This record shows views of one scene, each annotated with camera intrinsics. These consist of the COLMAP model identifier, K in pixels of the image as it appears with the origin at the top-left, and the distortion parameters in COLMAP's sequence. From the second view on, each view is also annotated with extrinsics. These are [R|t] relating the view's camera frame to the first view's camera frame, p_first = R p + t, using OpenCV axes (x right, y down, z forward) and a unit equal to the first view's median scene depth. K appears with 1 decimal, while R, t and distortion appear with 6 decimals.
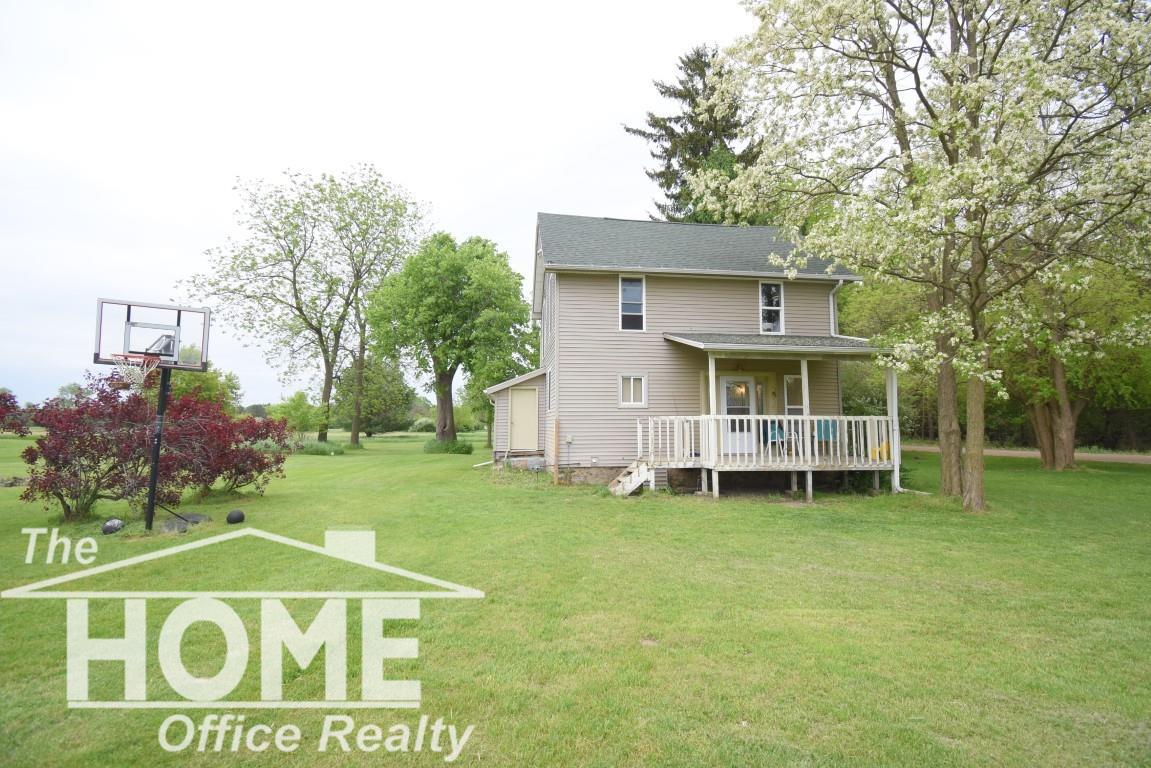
lens RADIAL K [[507.1, 0, 583.4], [0, 507.1, 376.3], [0, 0, 1]] dist [0.024173, -0.028802]
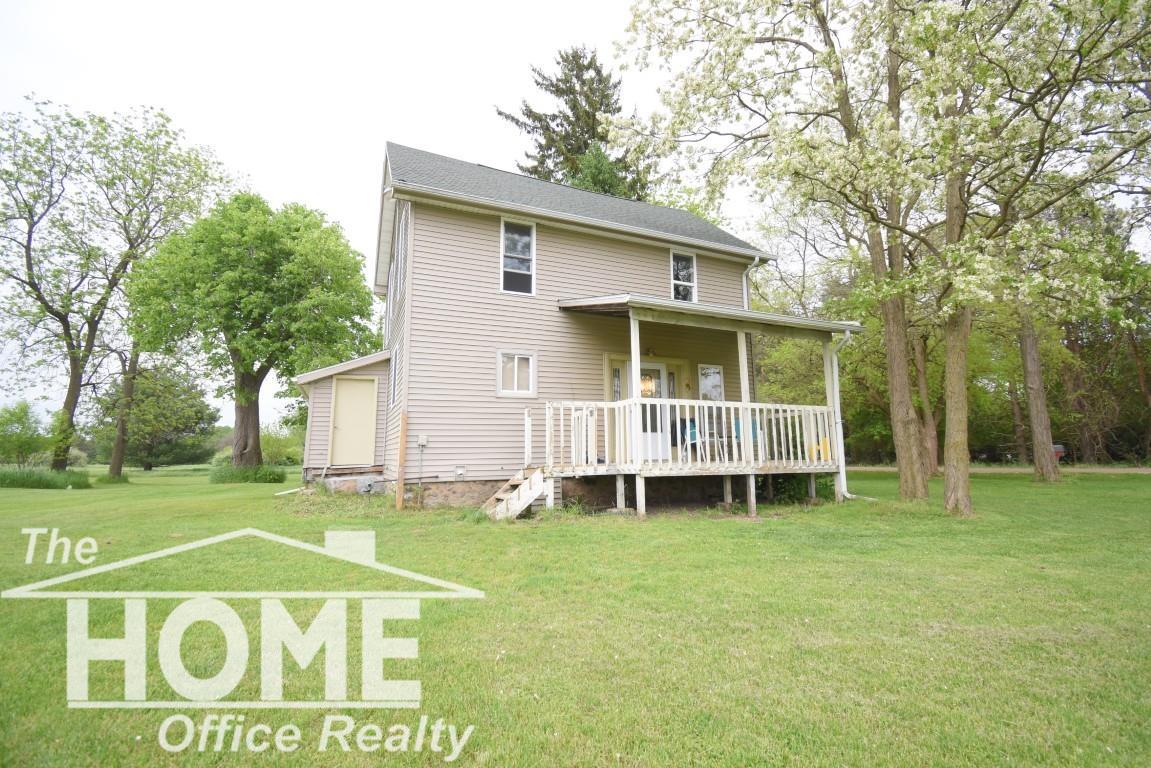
lens RADIAL K [[507.1, 0, 583.4], [0, 507.1, 376.3], [0, 0, 1]] dist [0.024173, -0.028802]
pose [[0.960395, 0.029798, 0.277044, -0.011973], [-0.012081, 0.997783, -0.065440, 0.076189], [-0.278380, 0.059501, 0.958626, 0.274676]]
